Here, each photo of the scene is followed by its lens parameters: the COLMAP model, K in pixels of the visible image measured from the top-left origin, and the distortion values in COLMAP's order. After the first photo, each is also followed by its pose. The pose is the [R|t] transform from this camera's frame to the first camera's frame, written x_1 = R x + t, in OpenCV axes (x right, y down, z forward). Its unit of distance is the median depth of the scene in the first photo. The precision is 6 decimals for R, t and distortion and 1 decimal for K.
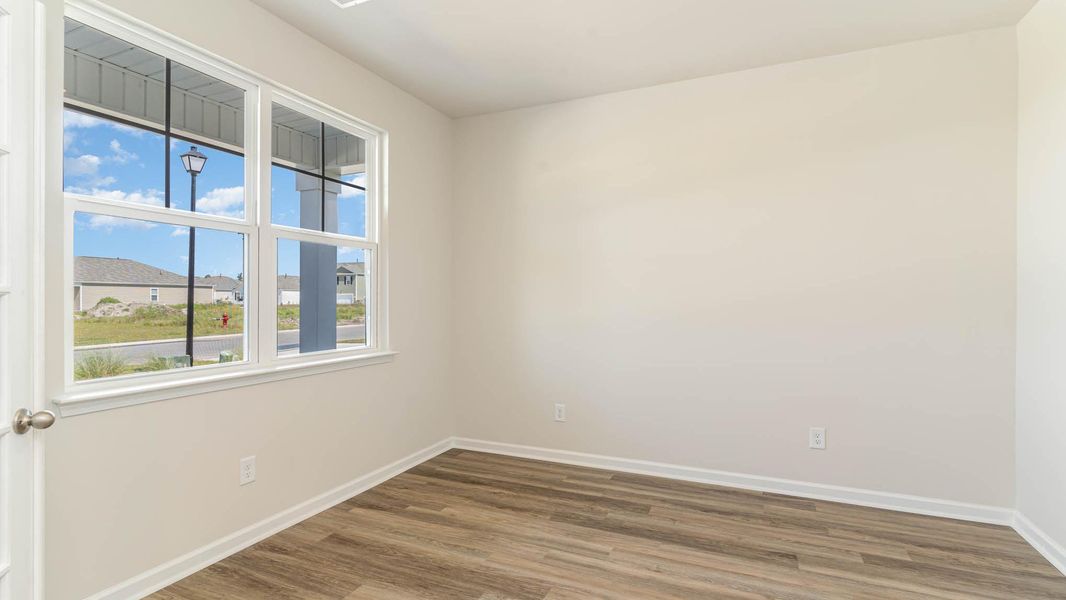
lens RADIAL K [[511.2, 0, 533.6], [0, 511.2, 297.5], [0, 0, 1]] dist [0.003254, 0.000265]
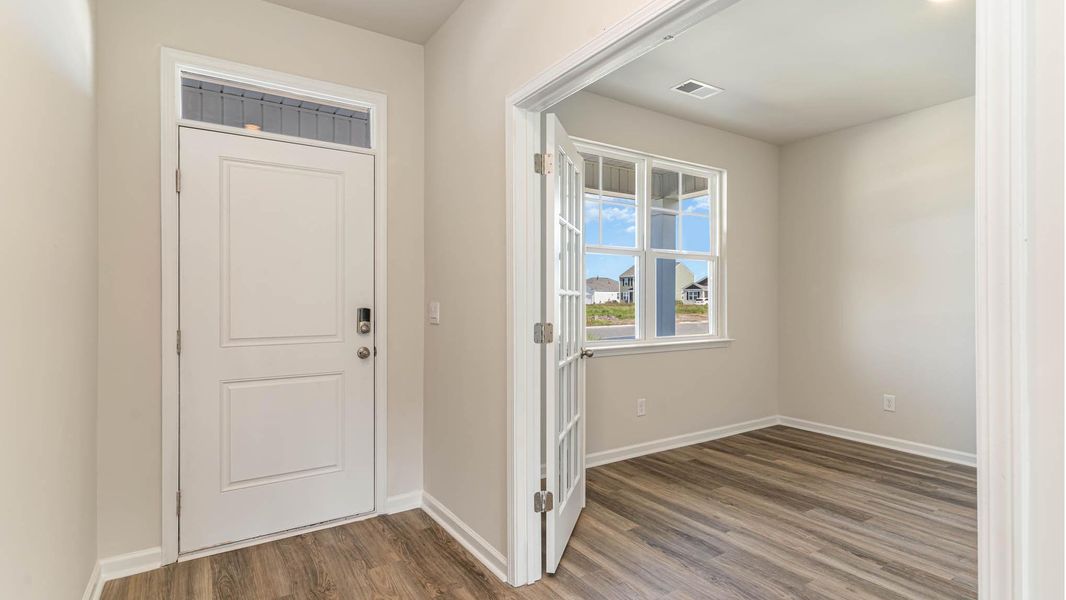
lens RADIAL K [[511.2, 0, 525.4], [0, 511.2, 298.8], [0, 0, 1]] dist [0.003254, 0.000265]
pose [[0.832767, 0.000968, -0.553622, 0.012492], [0.000802, 0.999995, 0.002955, -0.000578], [0.553623, -0.002905, 0.832763, -0.430711]]
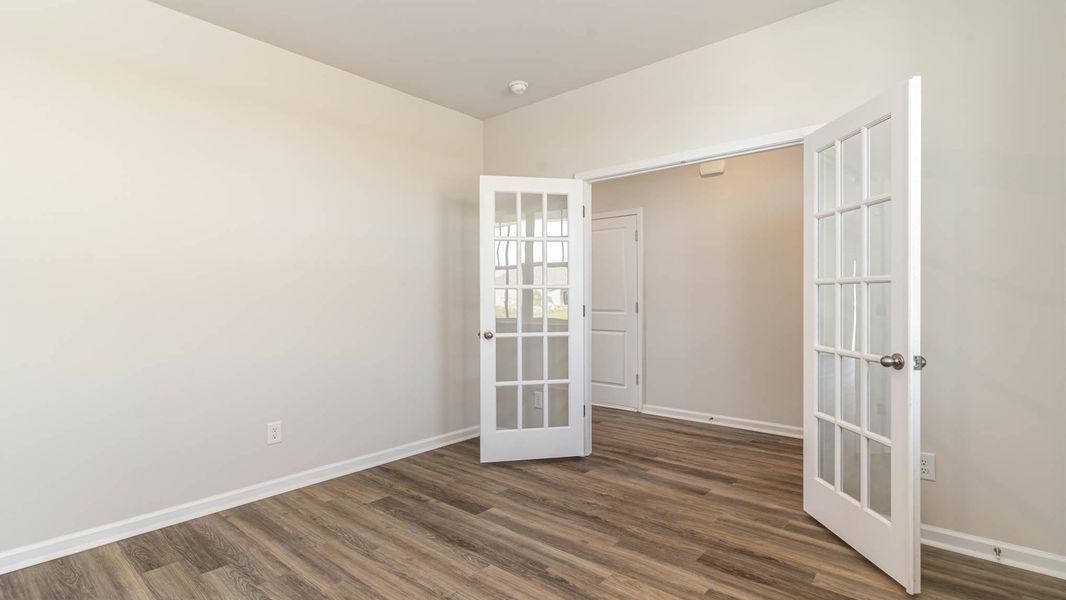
lens RADIAL K [[511.2, 0, 531.0], [0, 511.2, 301.2], [0, 0, 1]] dist [0.003254, 0.000265]
pose [[-0.956983, -0.000316, 0.290145, -0.162781], [0.002116, 0.999965, 0.008068, 0.016541], [-0.290137, 0.008334, -0.956949, 1.246040]]
